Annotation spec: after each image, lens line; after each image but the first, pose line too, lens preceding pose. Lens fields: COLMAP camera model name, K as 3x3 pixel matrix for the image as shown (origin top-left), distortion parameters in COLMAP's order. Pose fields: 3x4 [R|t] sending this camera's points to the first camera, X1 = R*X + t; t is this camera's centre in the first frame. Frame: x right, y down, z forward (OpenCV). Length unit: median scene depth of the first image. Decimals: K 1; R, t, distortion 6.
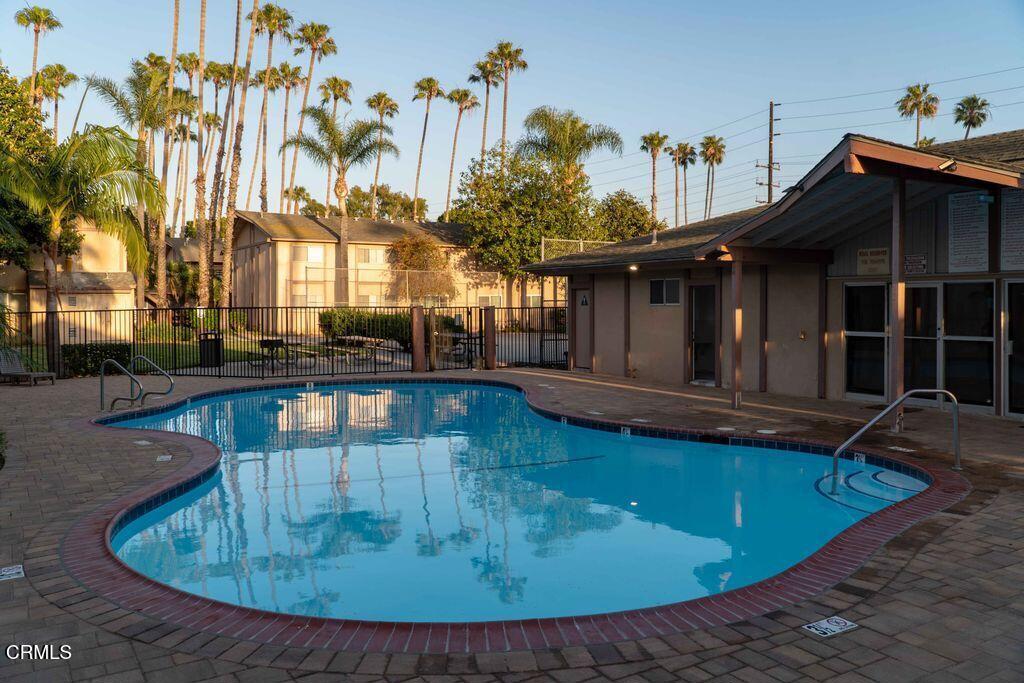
lens RADIAL K [[786.8, 0, 512.0], [0, 786.8, 341.5], [0, 0, 1]] dist [0.002469, 0.000857]
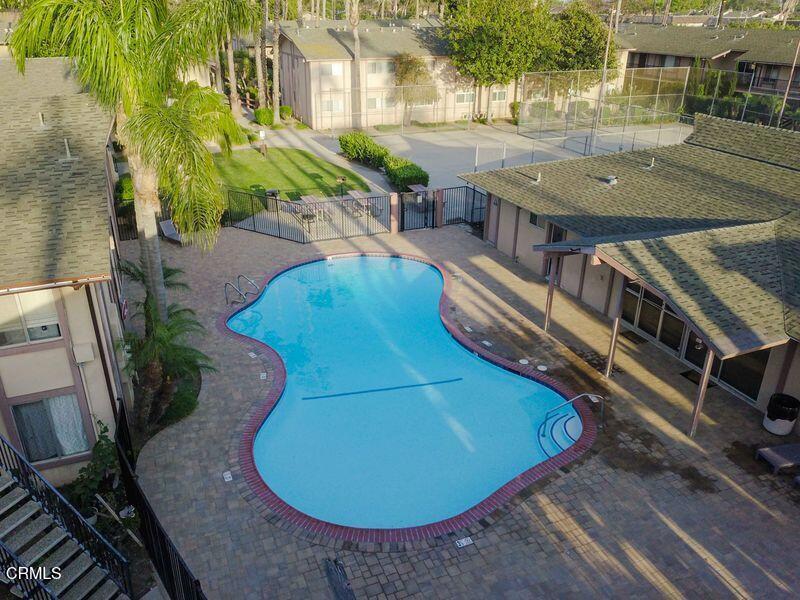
lens RADIAL K [[607.0, 0, 400.0], [0, 607.0, 300.0], [0, 0, 1]] dist [0.003822, 0.002720]
pose [[0.986763, 0.083134, -0.139237, 0.102131], [-0.021878, 0.918997, 0.393657, -0.406816], [0.160685, -0.385400, 0.908651, -0.257130]]
